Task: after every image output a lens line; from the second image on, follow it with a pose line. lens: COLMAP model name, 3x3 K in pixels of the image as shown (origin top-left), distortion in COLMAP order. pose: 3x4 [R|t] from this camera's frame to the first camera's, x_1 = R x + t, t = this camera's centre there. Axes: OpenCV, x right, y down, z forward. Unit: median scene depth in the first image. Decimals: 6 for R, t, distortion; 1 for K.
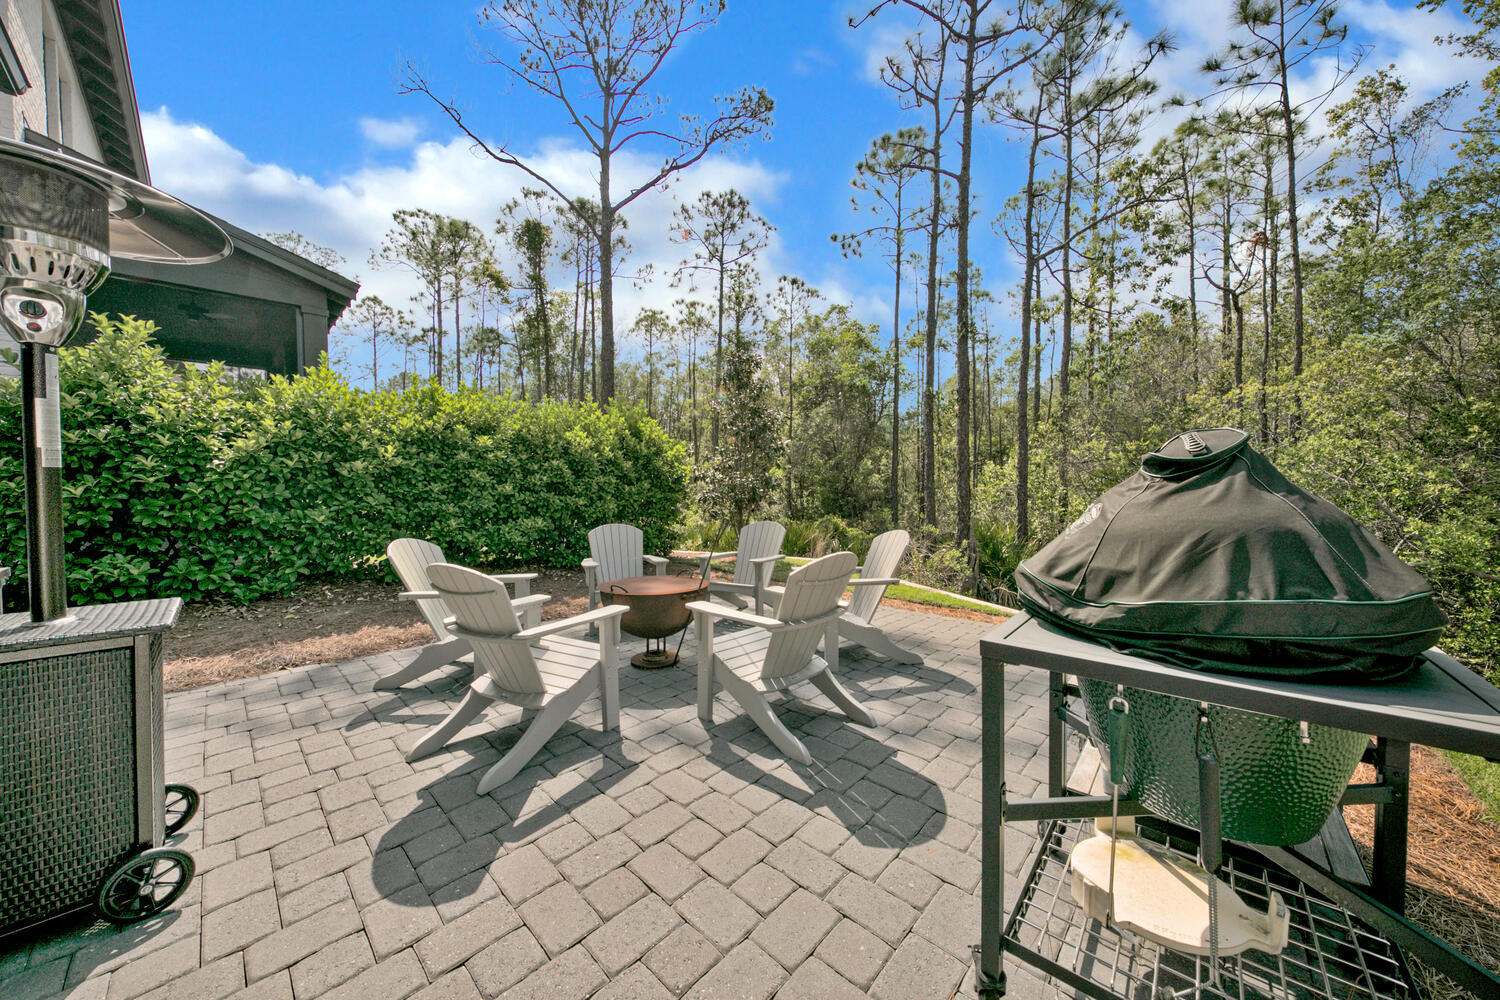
lens RADIAL K [[505.8, 0, 750.0], [0, 505.8, 500.0], [0, 0, 1]] dist [0.007215, -0.004657]
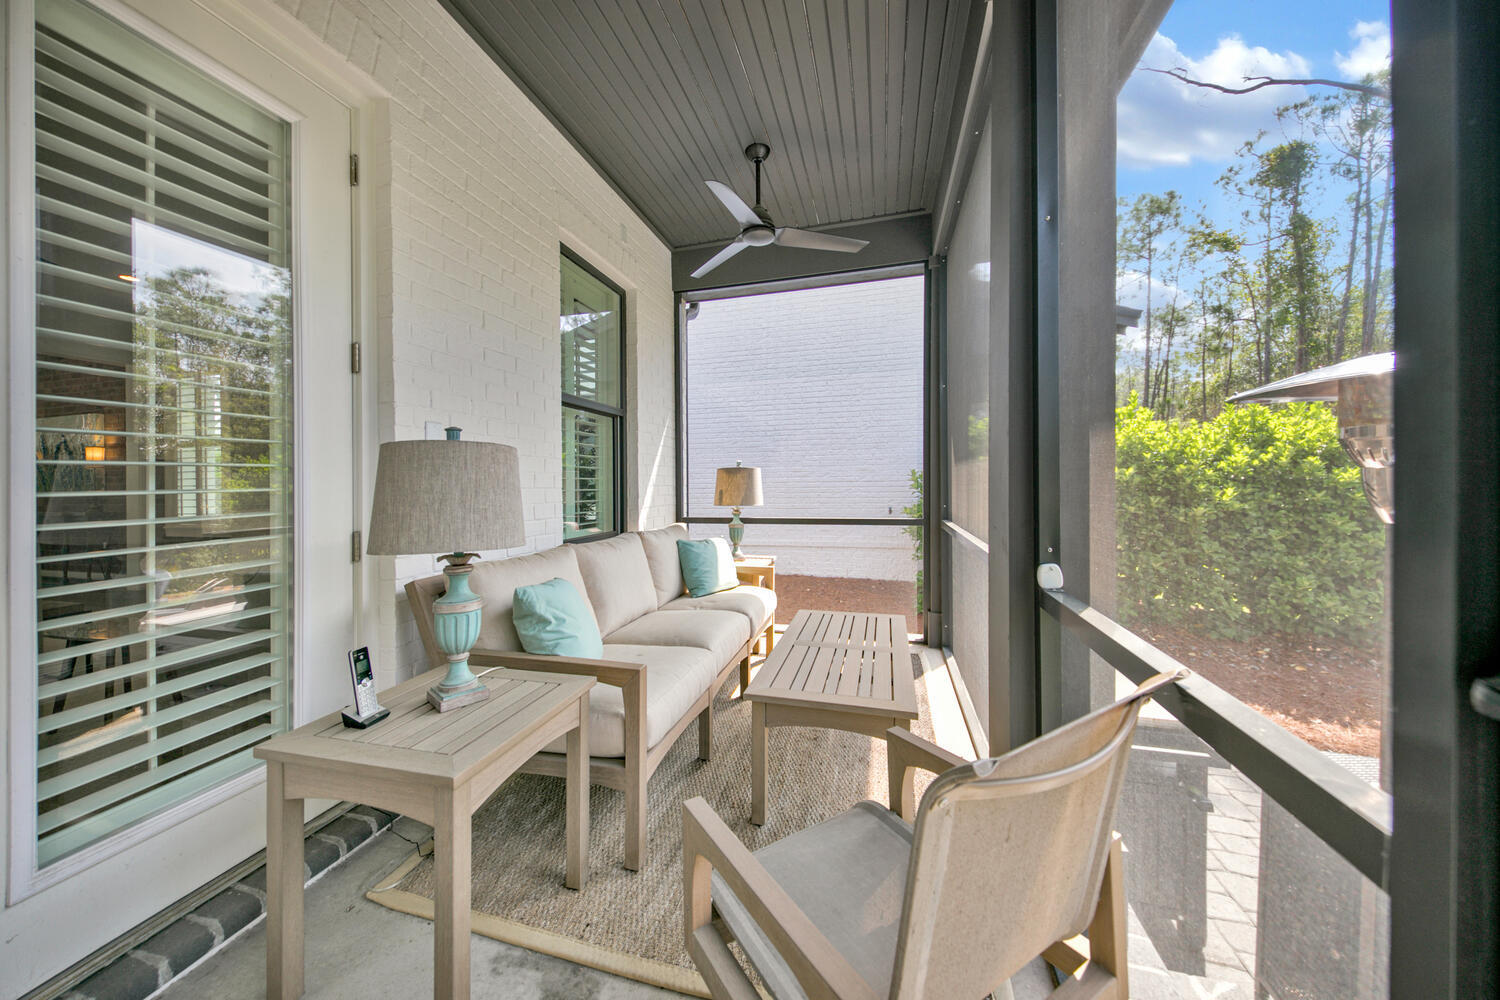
lens RADIAL K [[505.8, 0, 750.0], [0, 505.8, 500.0], [0, 0, 1]] dist [0.007215, -0.004657]
pose [[0.474914, 0.052482, -0.878466, -0.304901], [-0.027769, 0.998617, 0.044648, -0.095223], [0.879594, 0.003190, 0.475714, -0.145559]]
